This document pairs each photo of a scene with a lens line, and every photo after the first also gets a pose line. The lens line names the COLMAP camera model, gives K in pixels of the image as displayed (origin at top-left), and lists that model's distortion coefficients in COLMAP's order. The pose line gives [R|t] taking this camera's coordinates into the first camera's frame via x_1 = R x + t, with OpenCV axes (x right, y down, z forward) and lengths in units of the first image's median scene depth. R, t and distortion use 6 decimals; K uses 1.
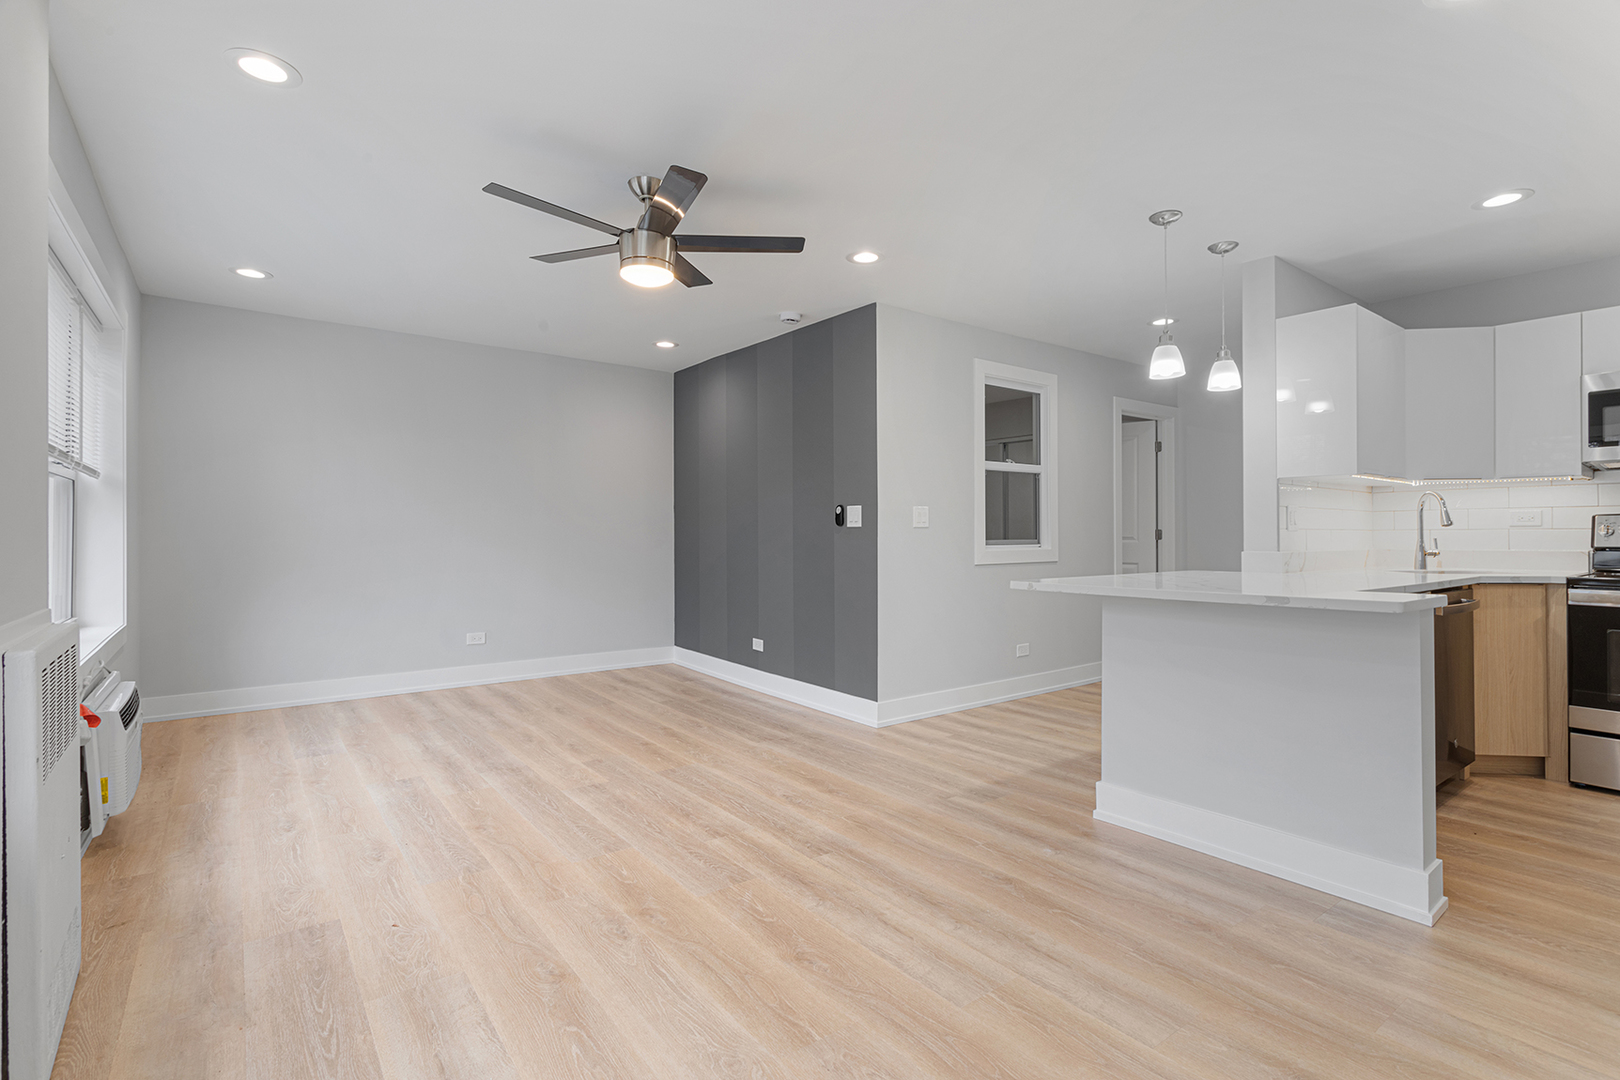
lens RADIAL K [[761.6, 0, 808.5], [0, 761.6, 527.3], [0, 0, 1]] dist [-0.004122, 0.000514]
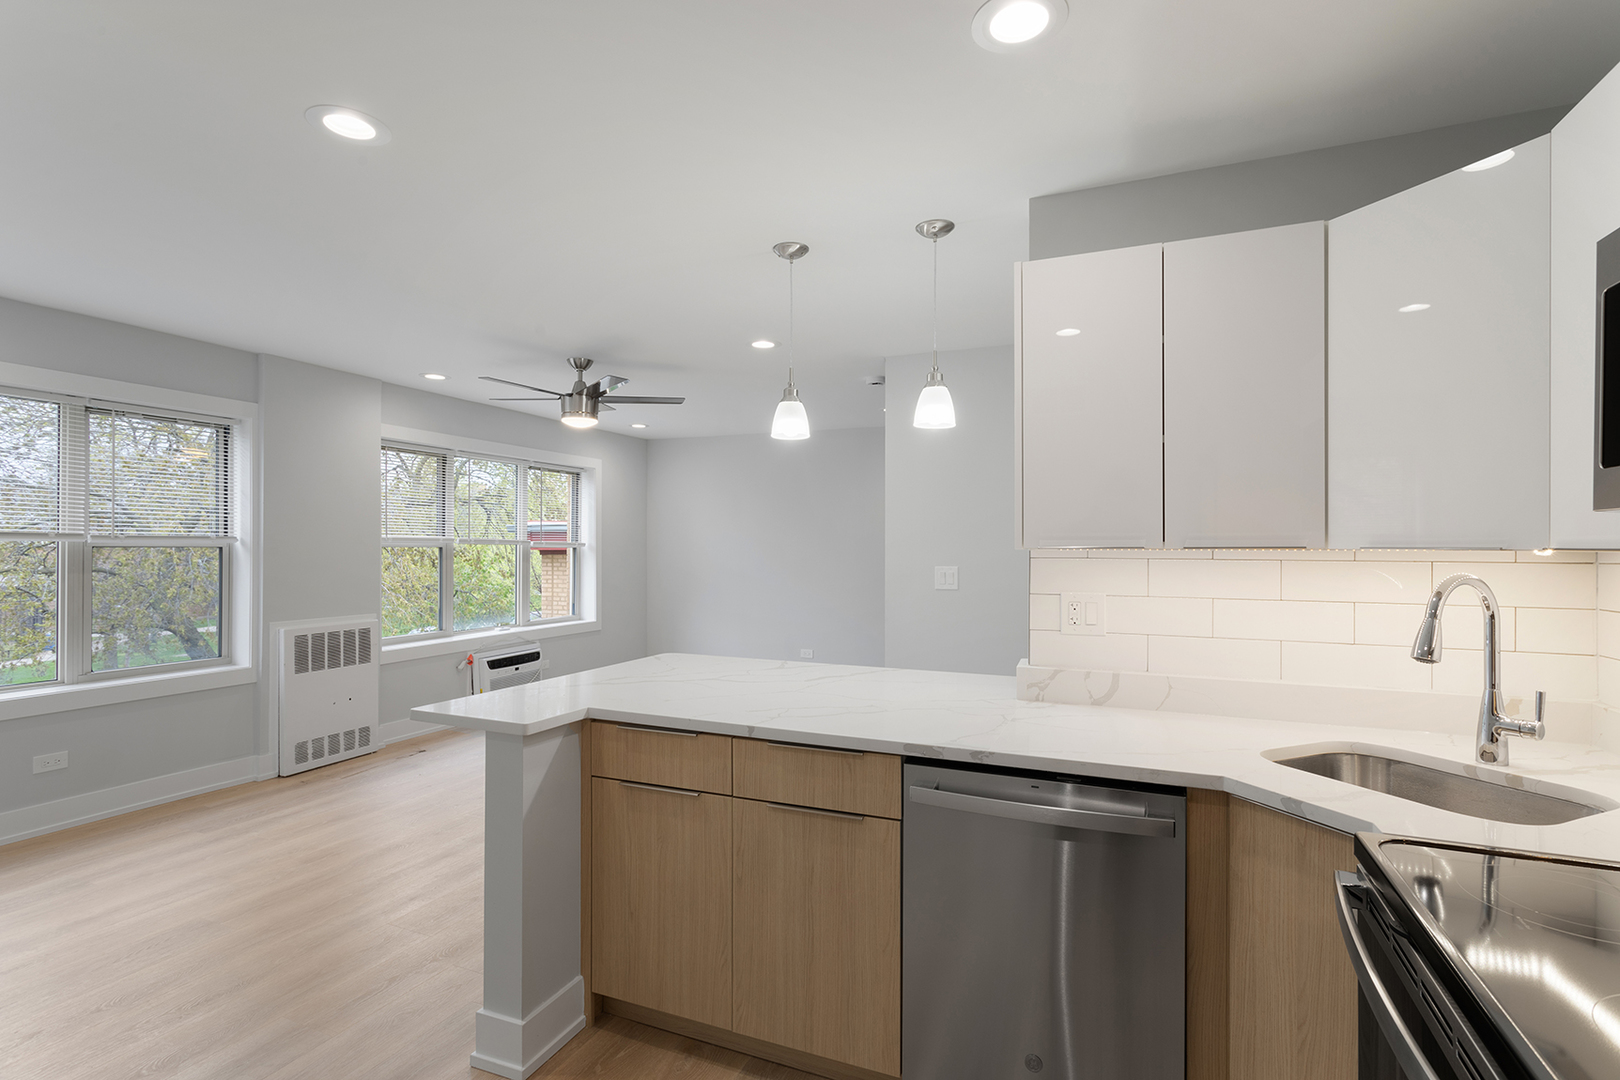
lens RADIAL K [[761.6, 0, 823.4], [0, 761.6, 541.2], [0, 0, 1]] dist [-0.004122, 0.000514]
pose [[0.508807, -0.002246, -0.860878, 1.171121], [0.001812, 0.999997, -0.001538, -0.077932], [0.860879, -0.000777, 0.508809, 0.568779]]
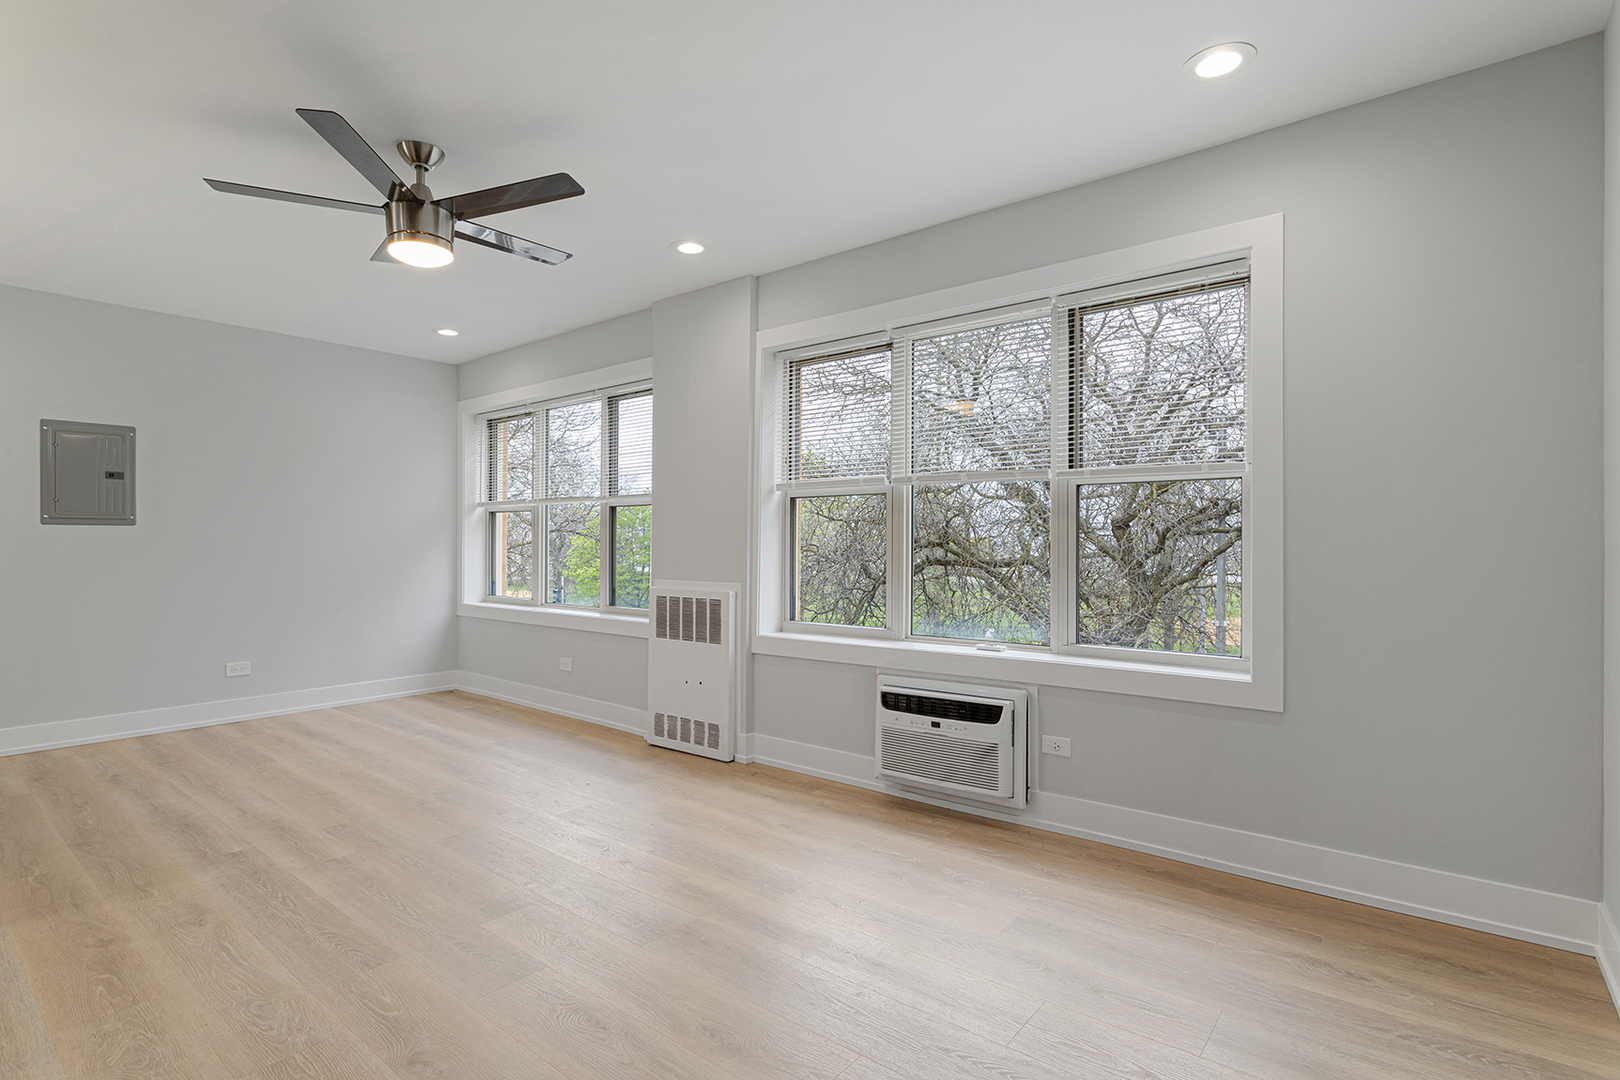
lens RADIAL K [[791.3, 0, 803.9], [0, 791.3, 540.6], [0, 0, 1]] dist [-0.004868, 0.000753]
pose [[-0.973081, -0.005195, -0.230406, -0.381372], [-0.001125, 0.999841, -0.017791, 0.016335], [0.230462, -0.017053, -0.972932, 1.756320]]
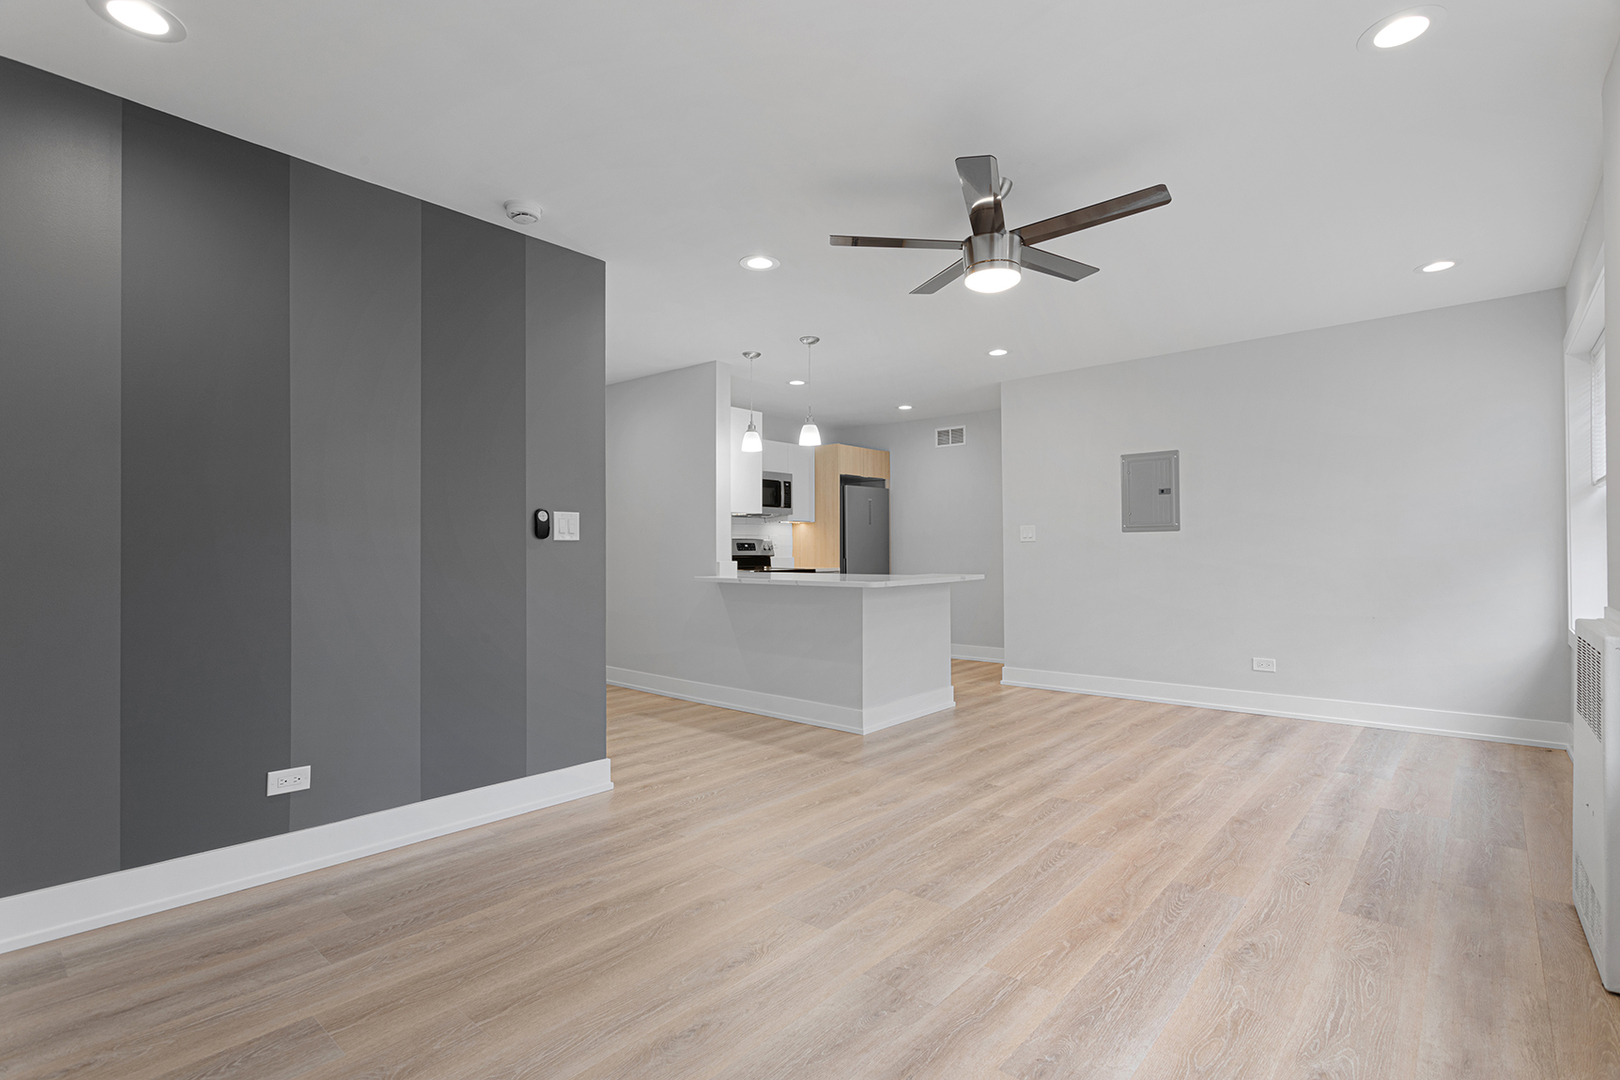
lens RADIAL K [[761.6, 0, 808.3], [0, 761.6, 547.5], [0, 0, 1]] dist [-0.004122, 0.000514]
pose [[-0.194916, 0.002861, 0.980816, -0.973660], [-0.003773, 0.999986, -0.003667, 0.011245], [-0.980813, -0.004416, -0.194902, 1.244393]]
